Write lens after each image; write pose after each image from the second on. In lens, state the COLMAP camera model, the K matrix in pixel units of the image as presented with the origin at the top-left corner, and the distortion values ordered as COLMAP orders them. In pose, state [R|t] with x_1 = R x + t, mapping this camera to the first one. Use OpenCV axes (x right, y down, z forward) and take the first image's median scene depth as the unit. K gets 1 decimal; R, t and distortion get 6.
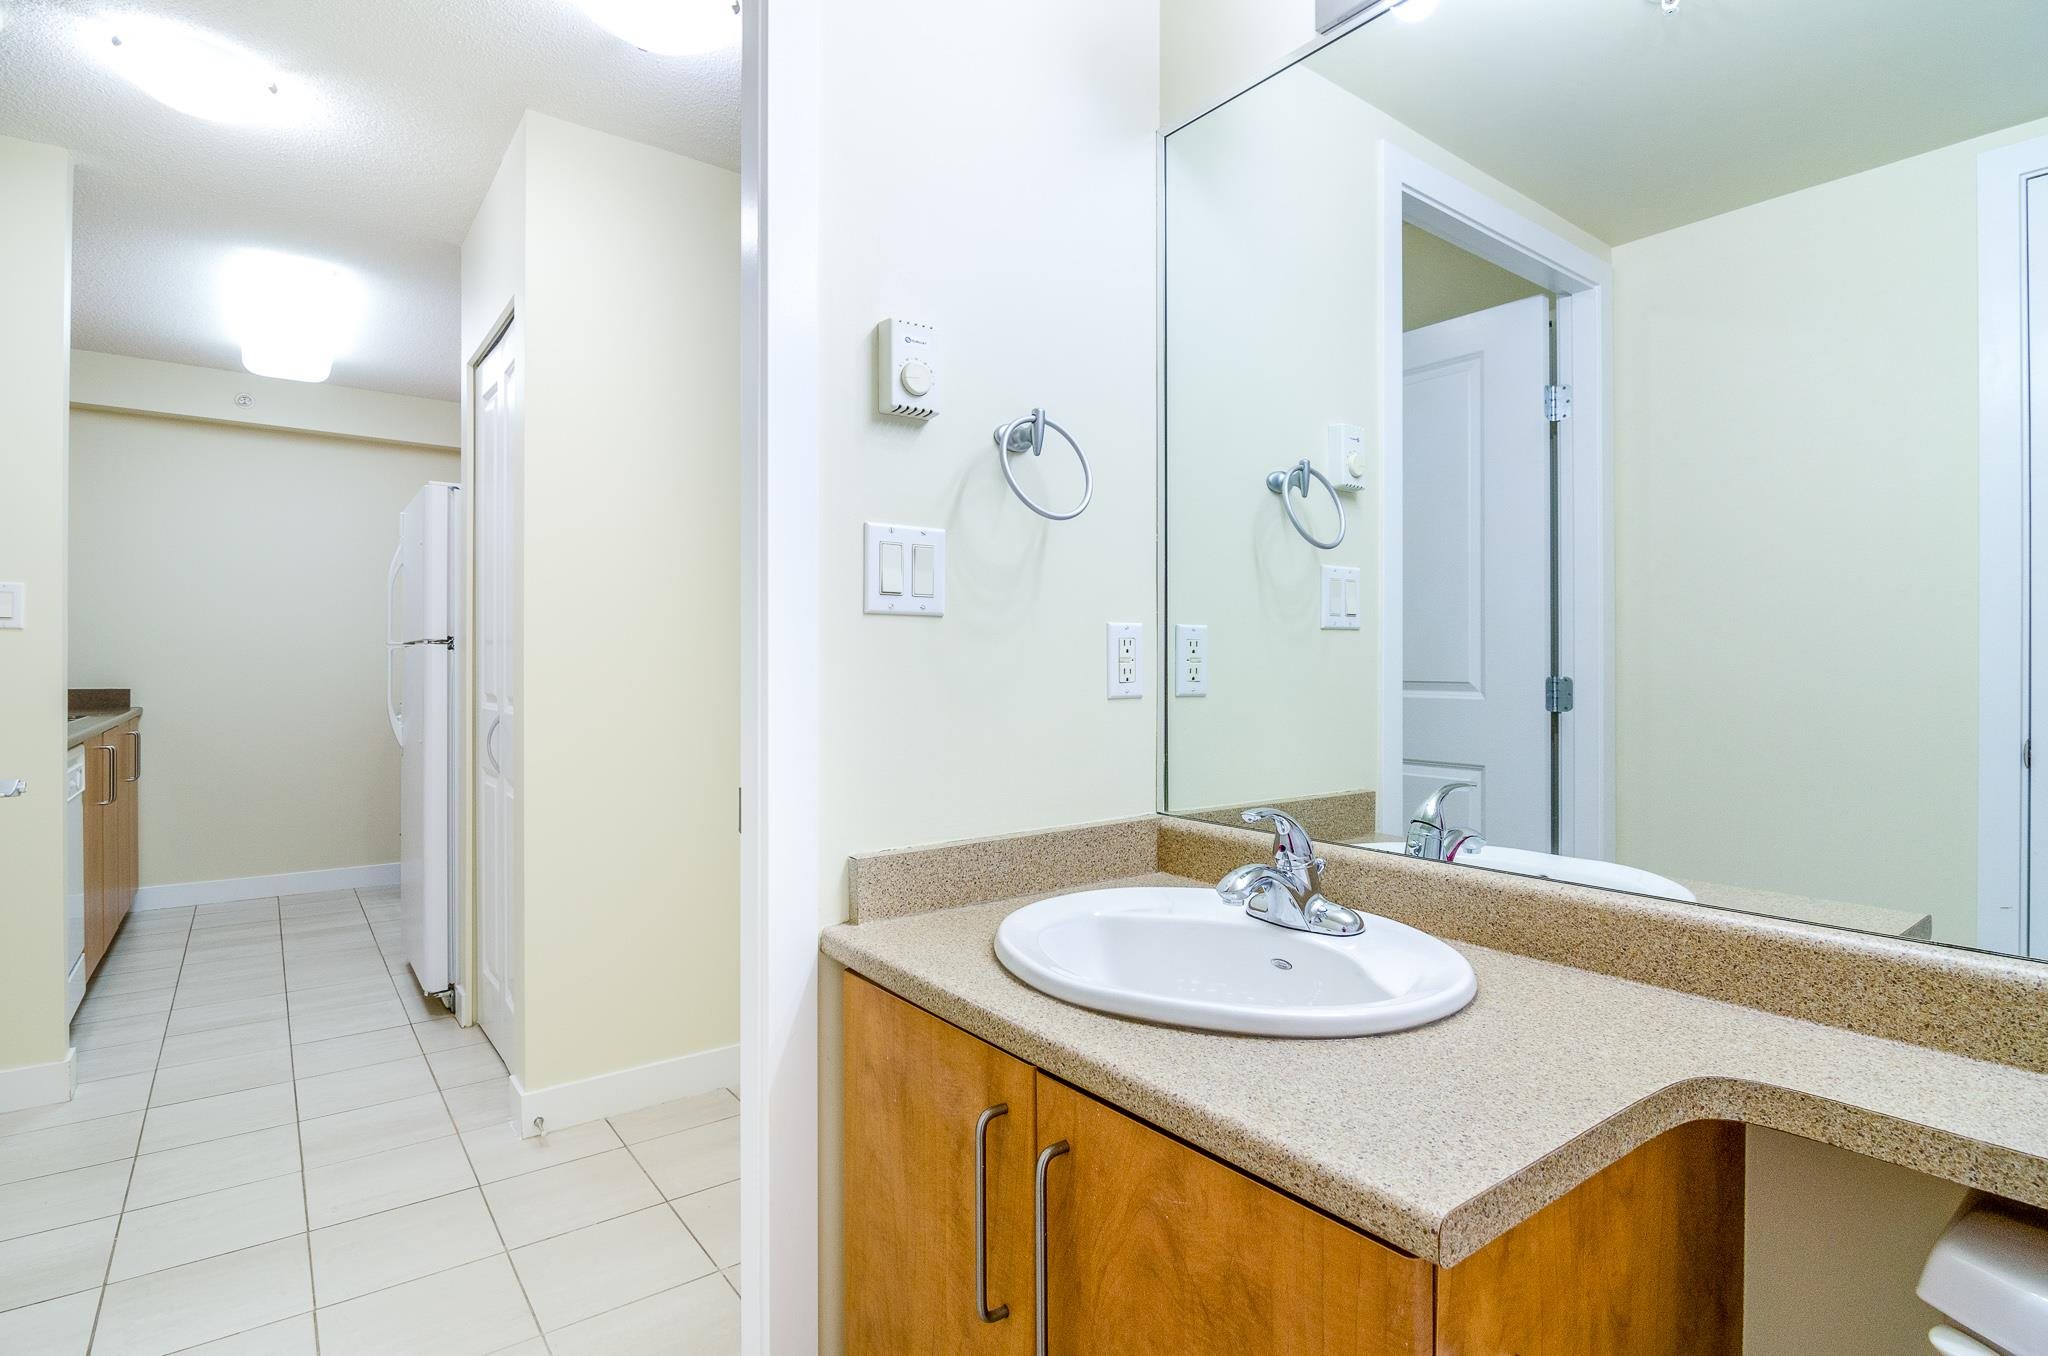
lens RADIAL K [[1002.5, 0, 1034.0], [0, 1002.5, 674.7], [0, 0, 1]] dist [-0.006842, -0.001528]
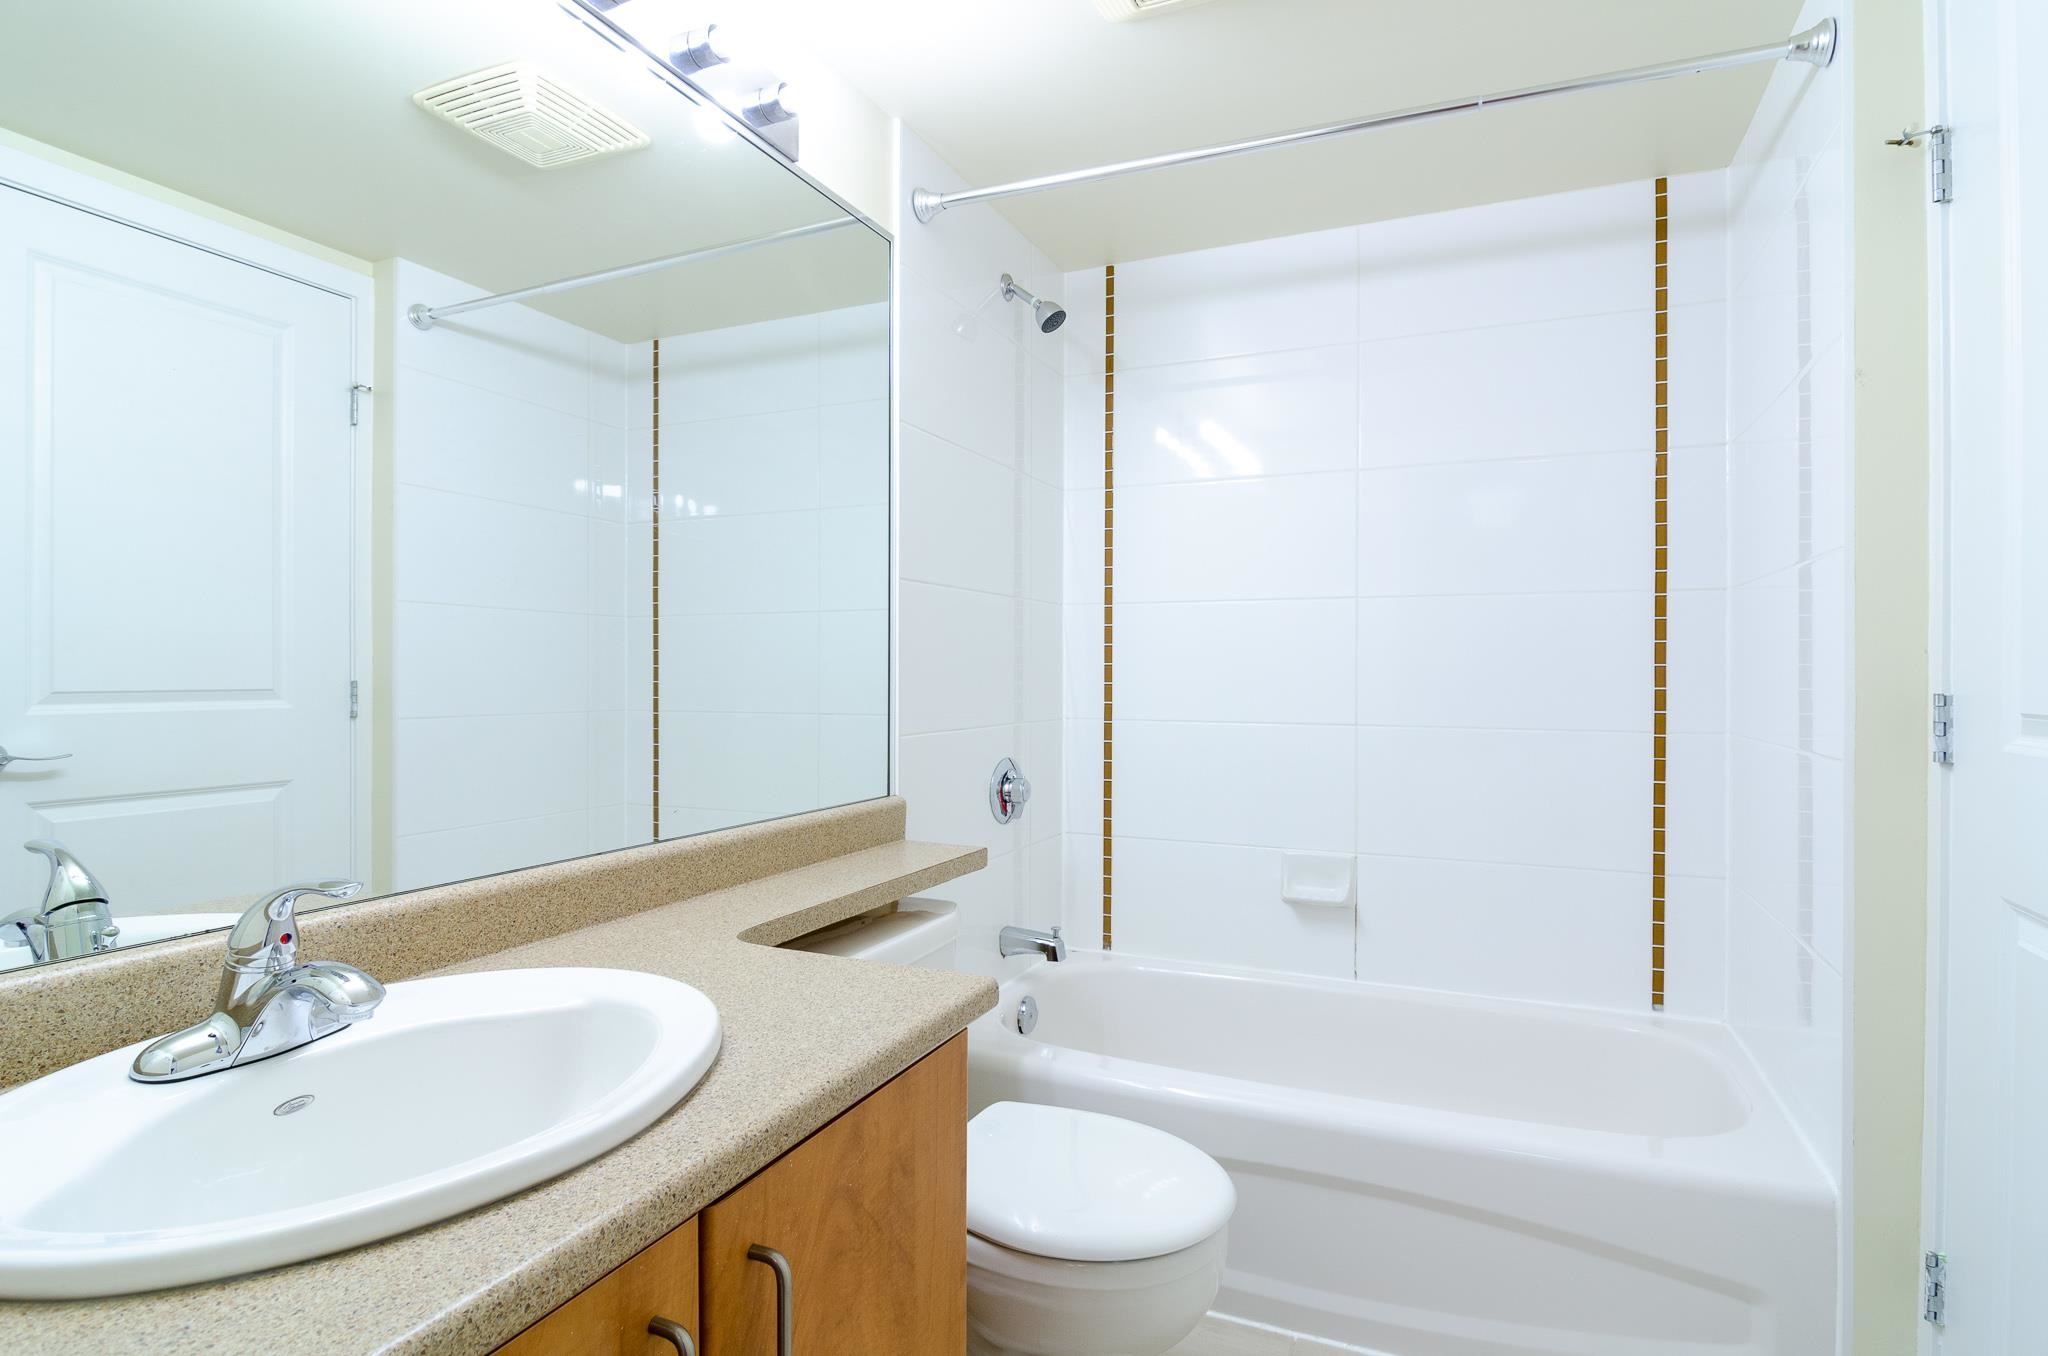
lens RADIAL K [[1002.5, 0, 1033.0], [0, 1002.5, 677.4], [0, 0, 1]] dist [-0.006842, -0.001528]
pose [[-0.467216, -0.006248, 0.884121, -0.784037], [0.004599, 0.999944, 0.009497, -0.013497], [-0.884131, 0.008503, -0.467161, 1.139237]]
